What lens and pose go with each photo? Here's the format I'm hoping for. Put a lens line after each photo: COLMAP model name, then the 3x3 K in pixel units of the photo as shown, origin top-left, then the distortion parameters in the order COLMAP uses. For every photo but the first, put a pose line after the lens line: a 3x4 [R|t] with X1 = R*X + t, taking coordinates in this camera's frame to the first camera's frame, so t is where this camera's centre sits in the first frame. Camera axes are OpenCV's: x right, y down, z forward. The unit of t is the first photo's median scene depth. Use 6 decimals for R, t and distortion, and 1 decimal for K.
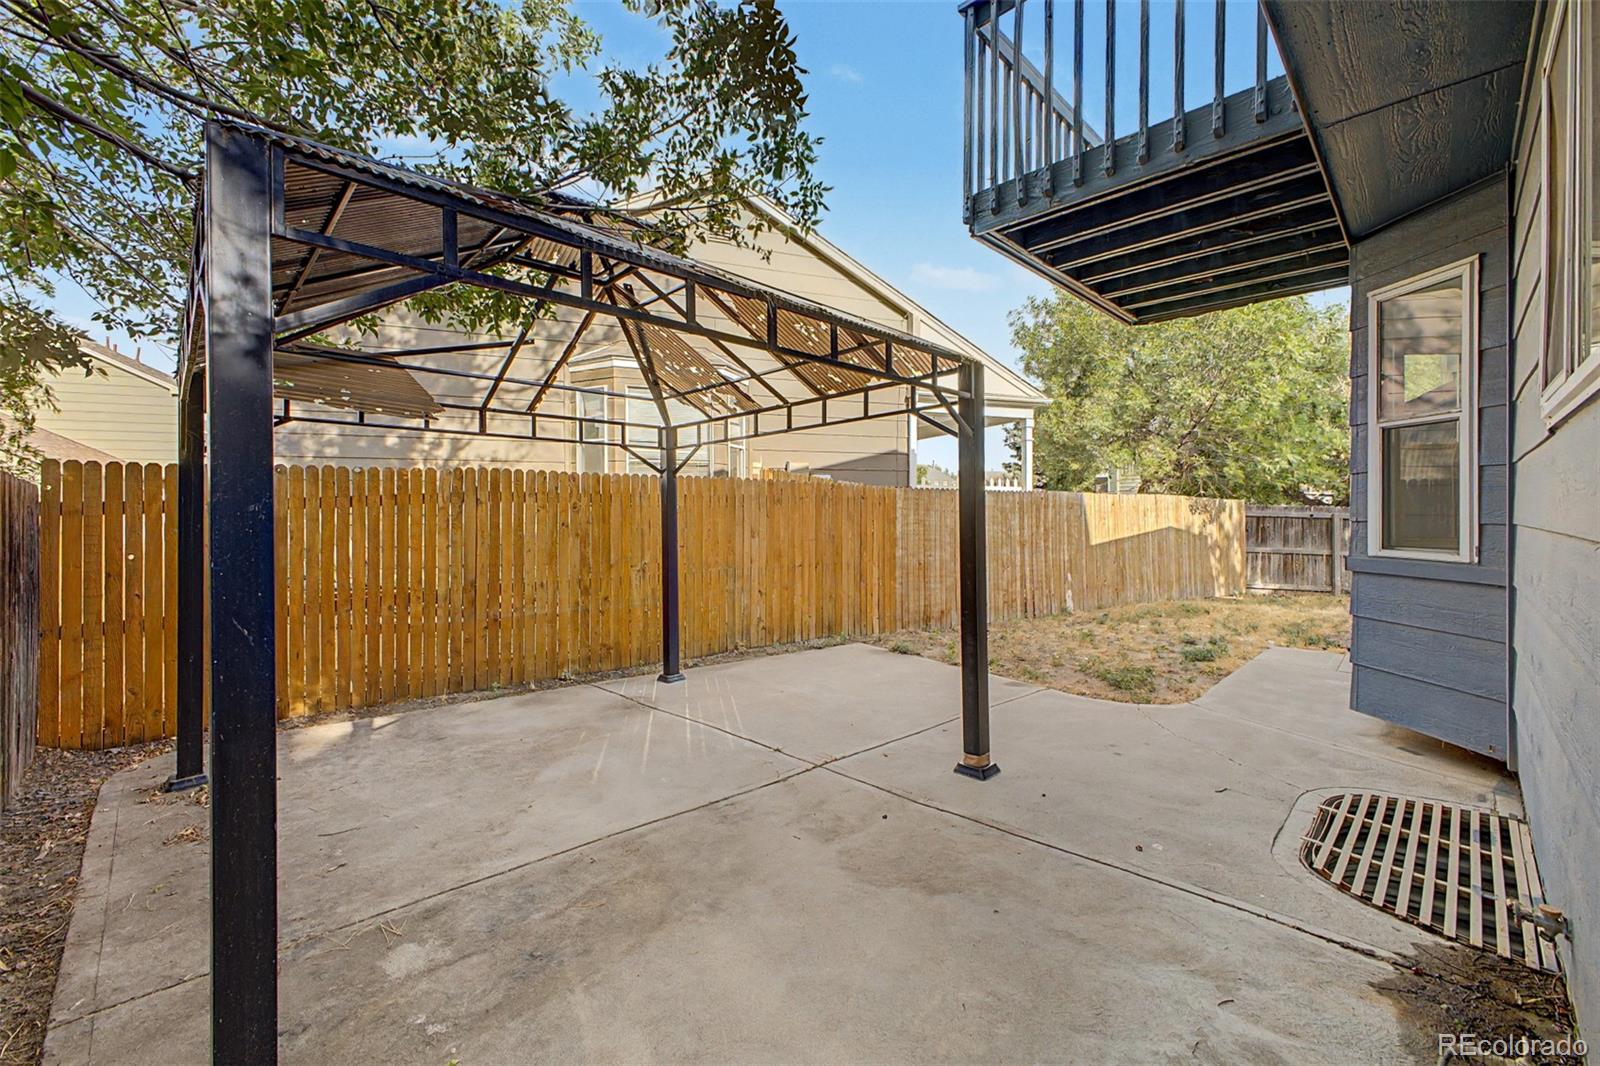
lens RADIAL K [[639.6, 0, 796.6], [0, 639.6, 519.1], [0, 0, 1]] dist [0.019572, -0.004481]
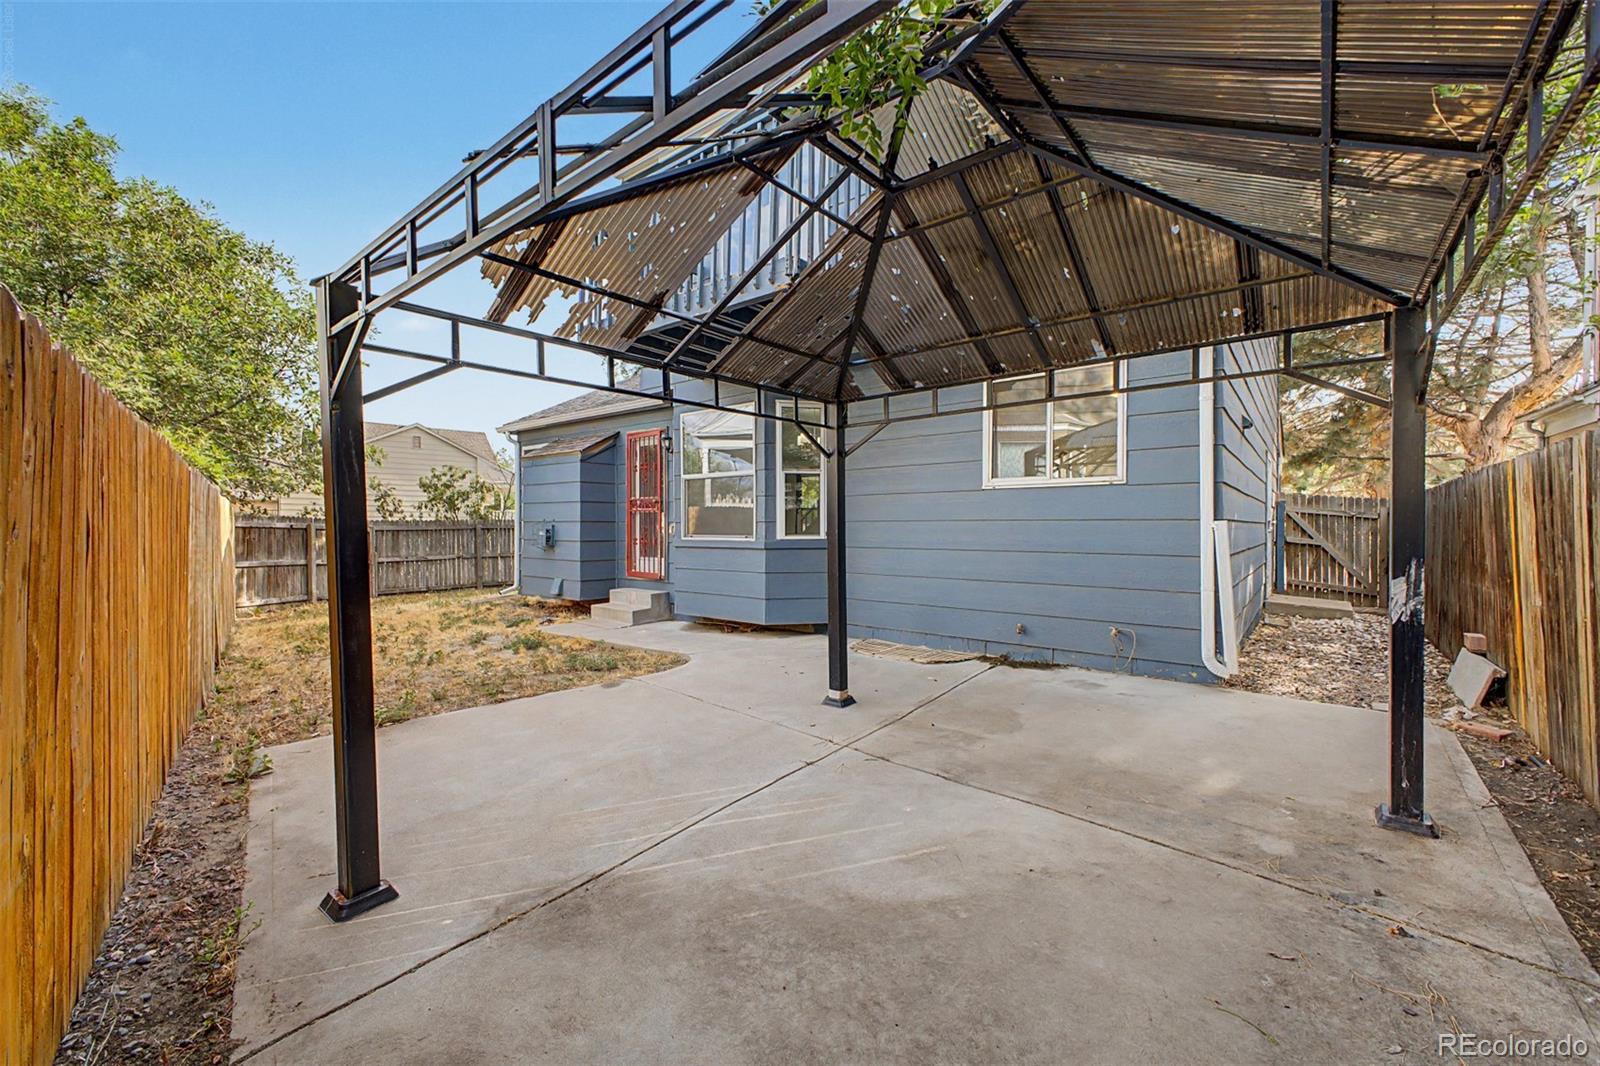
lens RADIAL K [[639.6, 0, 794.5], [0, 639.6, 519.4], [0, 0, 1]] dist [0.019572, -0.004481]
pose [[-0.106380, 0.008515, 0.994289, -1.038094], [0.016096, 0.999847, -0.006841, 0.010834], [-0.994195, 0.015277, -0.106500, 1.205518]]
